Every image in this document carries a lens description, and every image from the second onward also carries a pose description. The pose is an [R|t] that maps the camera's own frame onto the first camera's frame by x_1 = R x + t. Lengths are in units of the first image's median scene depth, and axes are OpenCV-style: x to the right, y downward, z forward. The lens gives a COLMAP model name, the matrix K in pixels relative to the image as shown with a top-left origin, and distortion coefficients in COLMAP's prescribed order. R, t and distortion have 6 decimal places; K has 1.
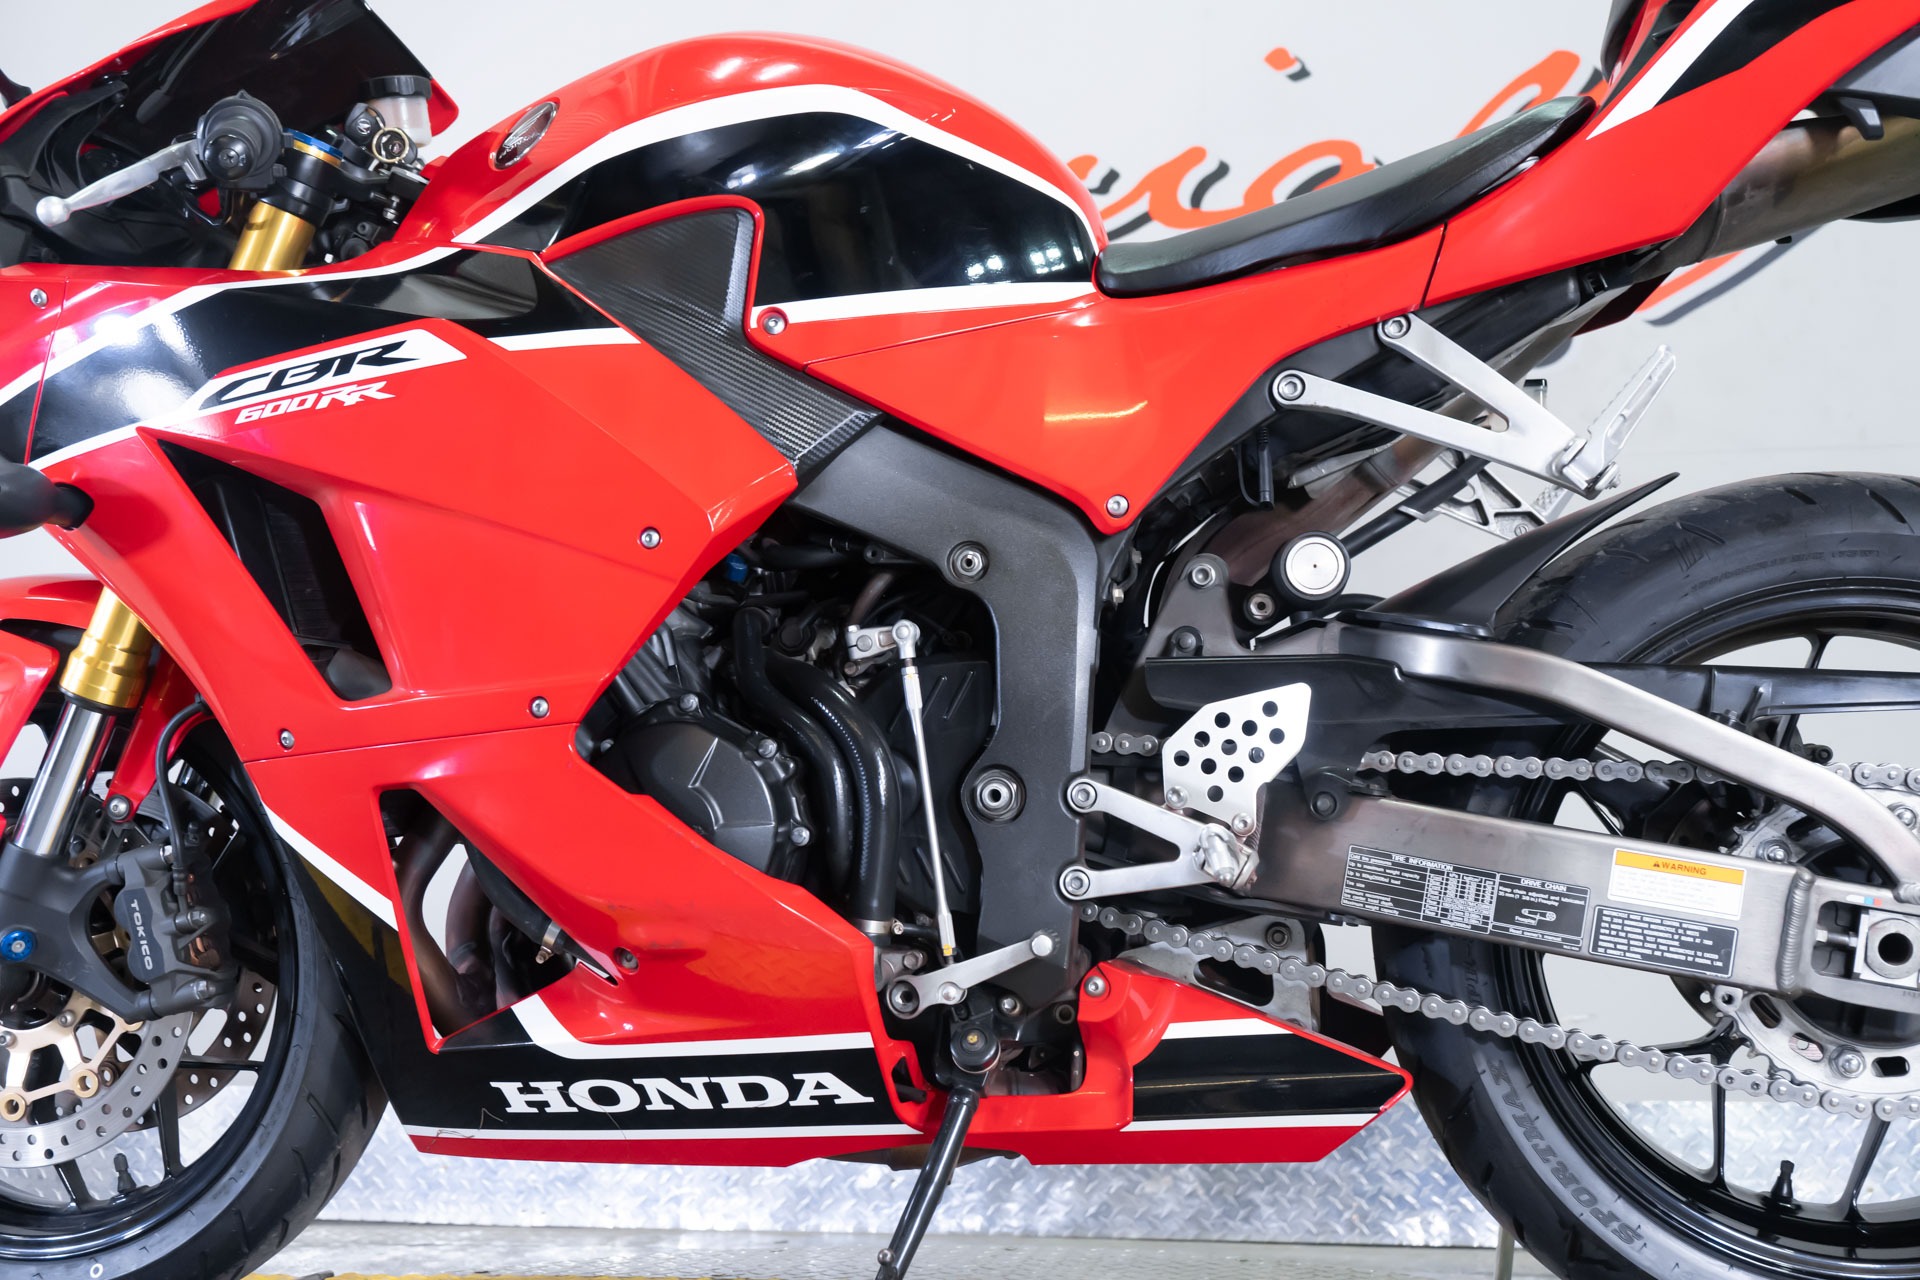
lens RADIAL K [[1951.9, 0, 950.1], [0, 1951.9, 635.3], [0, 0, 1]] dist [-0.007898, 0.000000]
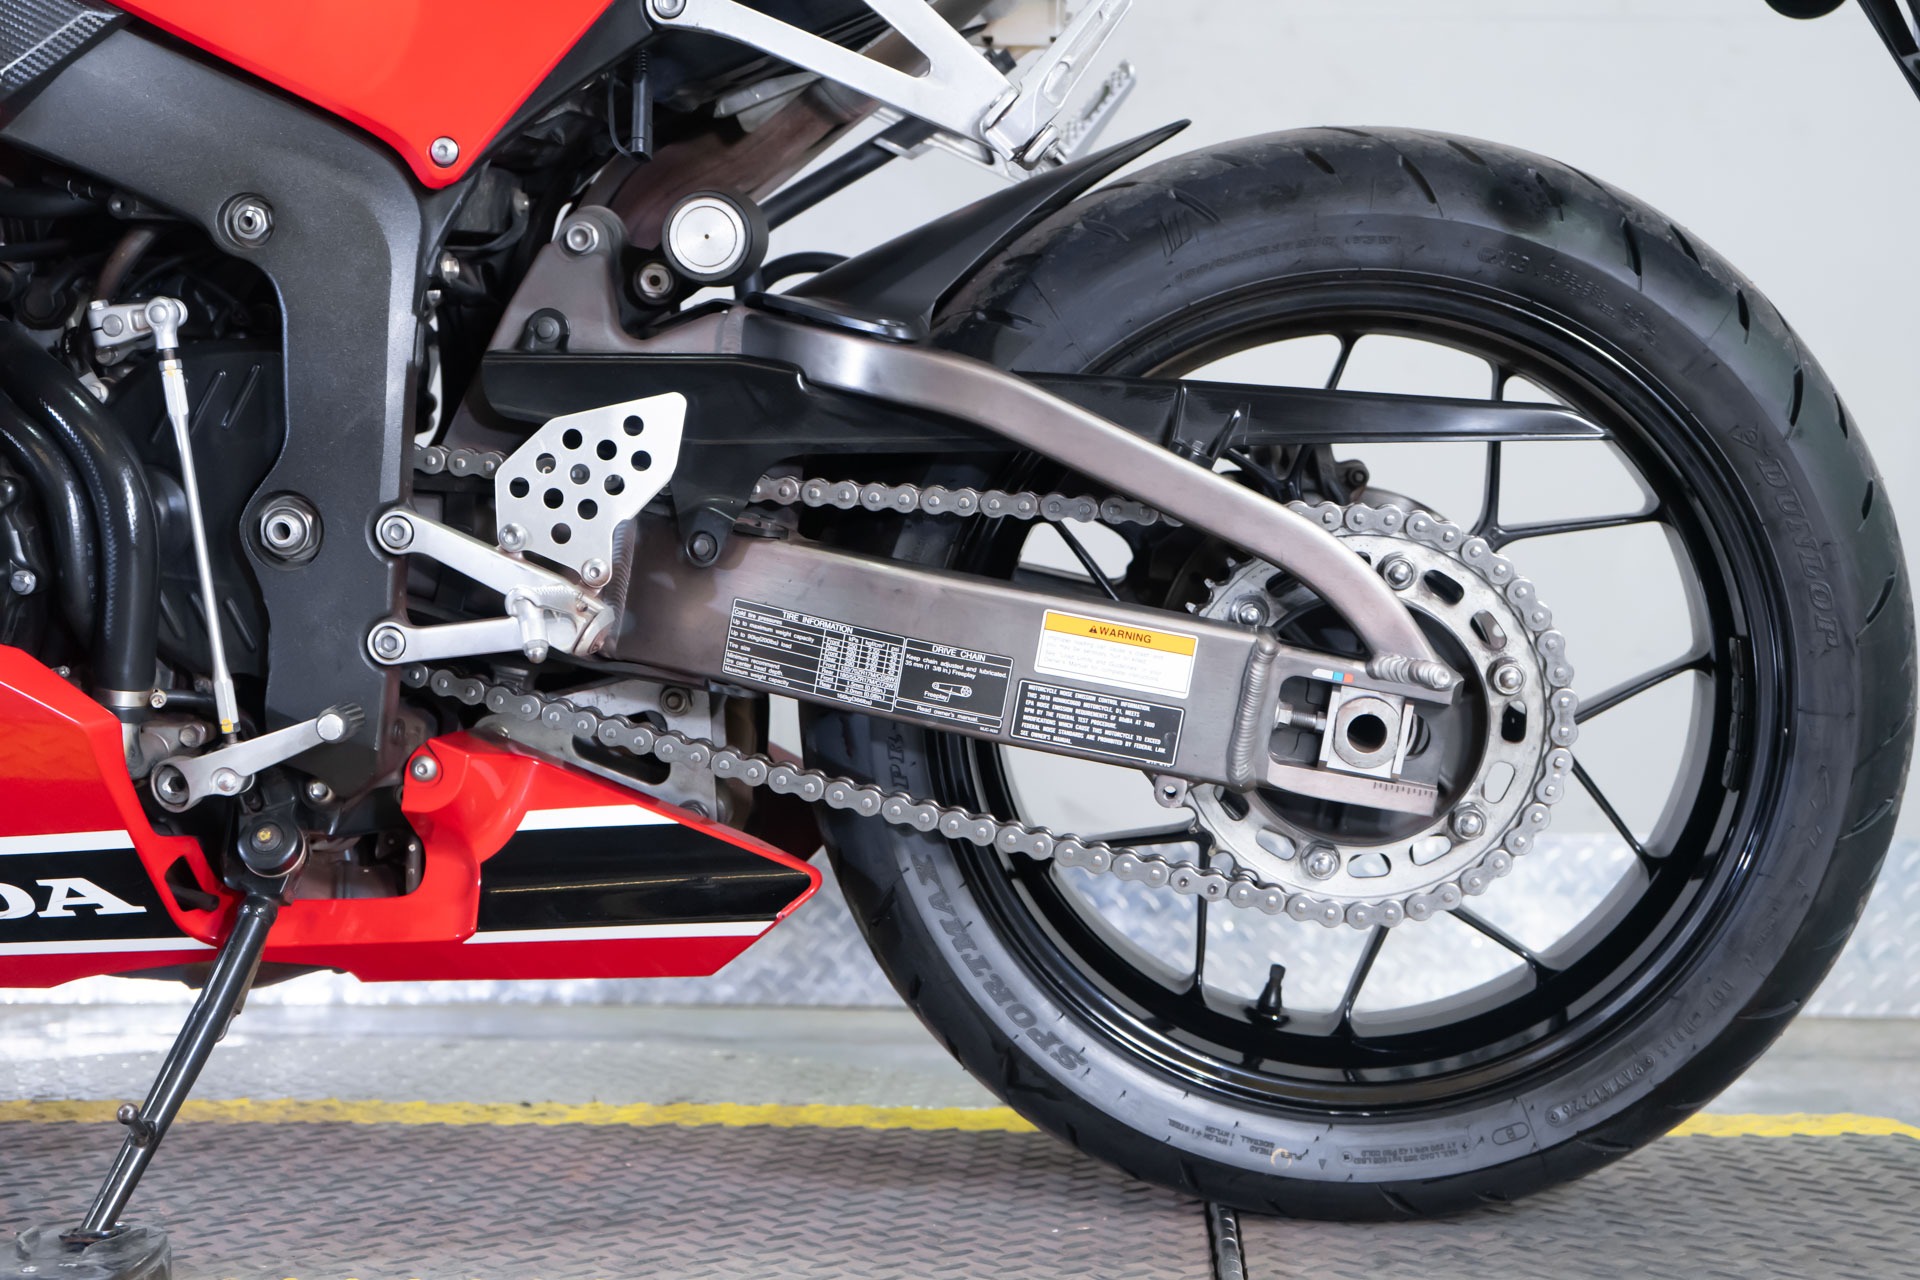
lens RADIAL K [[2554.1, 0, 967.1], [0, 2554.1, 638.6], [0, 0, 1]] dist [-0.015431, 0.000000]
pose [[0.990972, 0.000185, 0.134072, 0.155559], [-0.024128, 0.983918, 0.176984, -0.060871], [-0.131883, -0.178621, 0.975039, -0.027282]]
